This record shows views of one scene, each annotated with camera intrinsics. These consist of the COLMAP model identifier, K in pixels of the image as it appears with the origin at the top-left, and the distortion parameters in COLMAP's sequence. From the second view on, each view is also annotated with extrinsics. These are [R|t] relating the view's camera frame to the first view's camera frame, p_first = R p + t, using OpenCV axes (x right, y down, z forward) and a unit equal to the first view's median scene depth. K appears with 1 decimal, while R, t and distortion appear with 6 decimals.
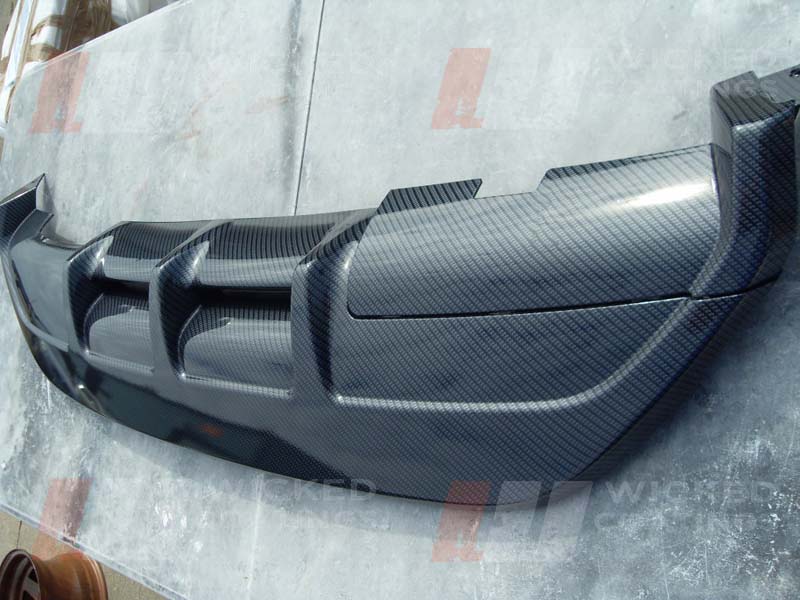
lens RADIAL K [[894.5, 0, 386.9], [0, 894.5, 300.2], [0, 0, 1]] dist [-0.205681, 0.227194]
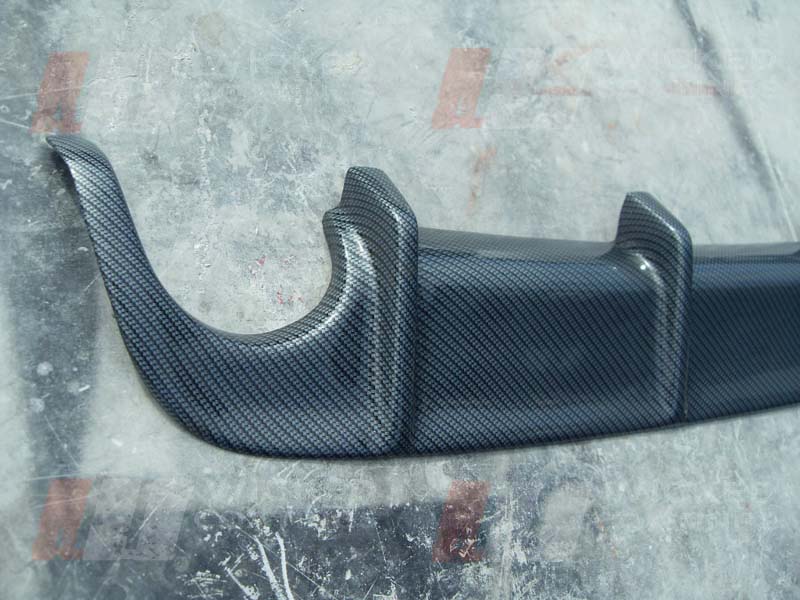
lens RADIAL K [[894.5, 0, 386.9], [0, 894.5, 300.2], [0, 0, 1]] dist [-0.205681, 0.227194]
pose [[0.256943, 0.071936, 0.963746, -0.964252], [0.161640, 0.979980, -0.116242, 0.022125], [-0.952813, 0.185648, 0.240171, 1.093762]]
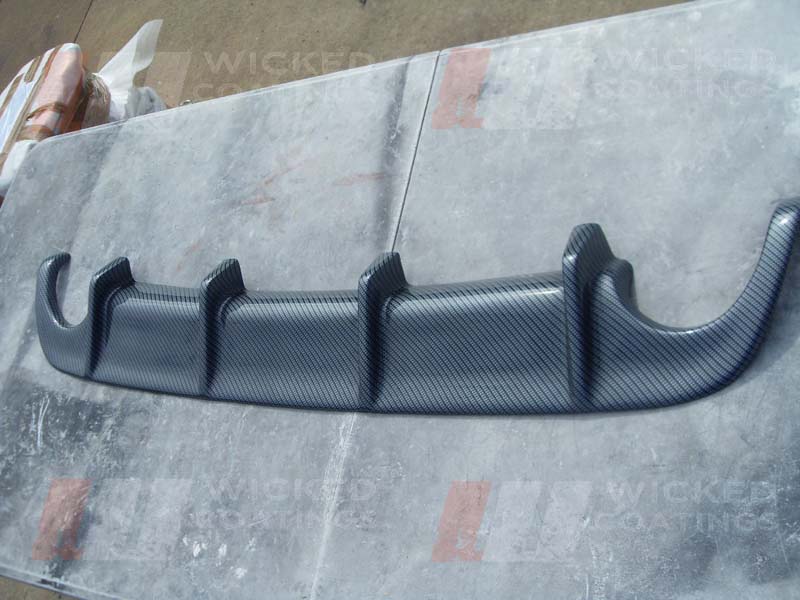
lens RADIAL K [[894.5, 0, 386.9], [0, 894.5, 300.2], [0, 0, 1]] dist [-0.205681, 0.227194]
pose [[0.968094, 0.169956, 0.184146, -0.278613], [-0.120495, 0.960041, -0.252590, 0.206039], [-0.219717, 0.222342, 0.949889, -0.051954]]
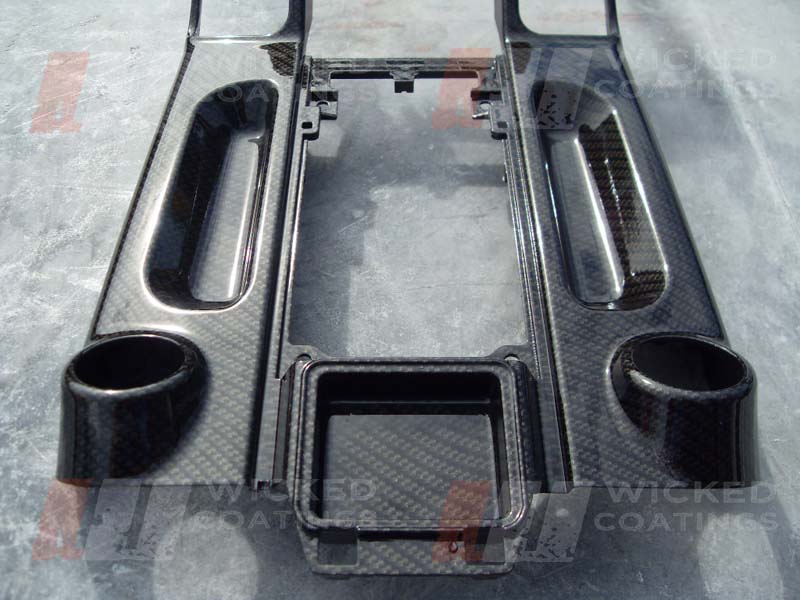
lens RADIAL K [[894.5, 0, 386.9], [0, 894.5, 300.2], [0, 0, 1]] dist [-0.205681, 0.227194]
pose [[0.701019, 0.391074, 0.596349, -0.519306], [0.006960, 0.832436, -0.554077, 0.282735], [-0.713108, 0.392569, 0.580832, 0.809883]]
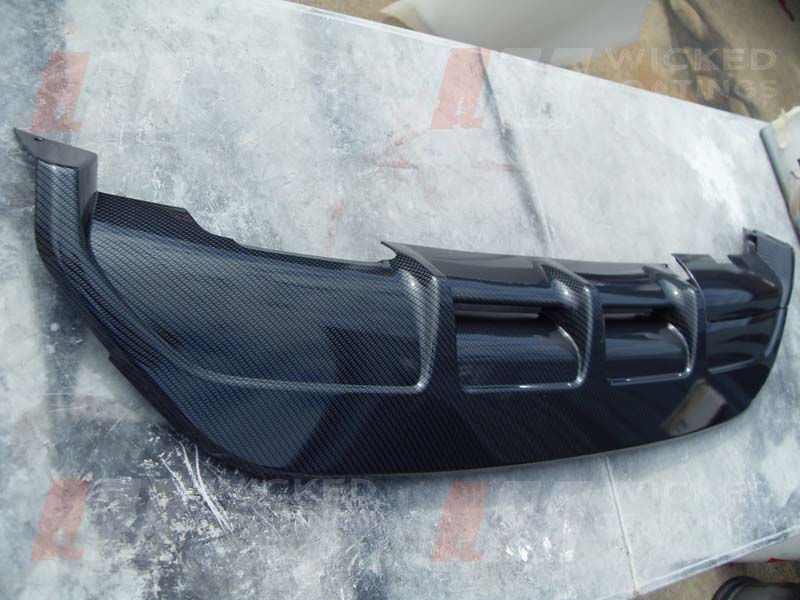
lens RADIAL K [[894.5, 0, 386.9], [0, 894.5, 300.2], [0, 0, 1]] dist [-0.205681, 0.227194]
pose [[0.095534, 0.108492, 0.989496, -1.263410], [0.122648, 0.985186, -0.119861, 0.074349], [-0.987841, 0.132810, 0.080812, 1.046721]]
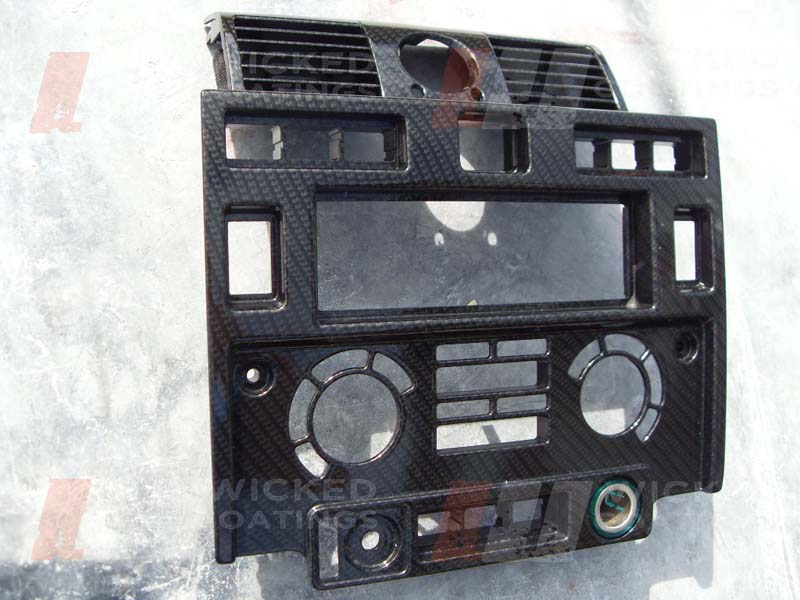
lens RADIAL K [[894.5, 0, 386.9], [0, 894.5, 300.2], [0, 0, 1]] dist [-0.205681, 0.227194]
pose [[0.383314, 0.019392, 0.923414, -0.766860], [0.093467, 0.993833, -0.059669, -0.004115], [-0.918876, 0.109181, 0.379138, 0.904116]]
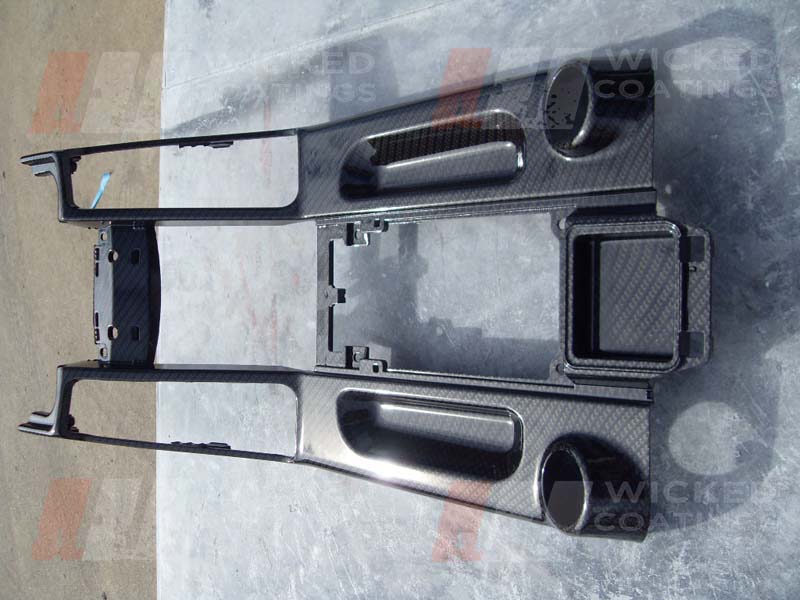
lens RADIAL K [[894.5, 0, 386.9], [0, 894.5, 300.2], [0, 0, 1]] dist [-0.205681, 0.227194]
pose [[0.430752, -0.692428, 0.578789, -0.629900], [0.799038, -0.005506, -0.601255, 0.331130], [0.419513, 0.721466, 0.550904, 0.700259]]
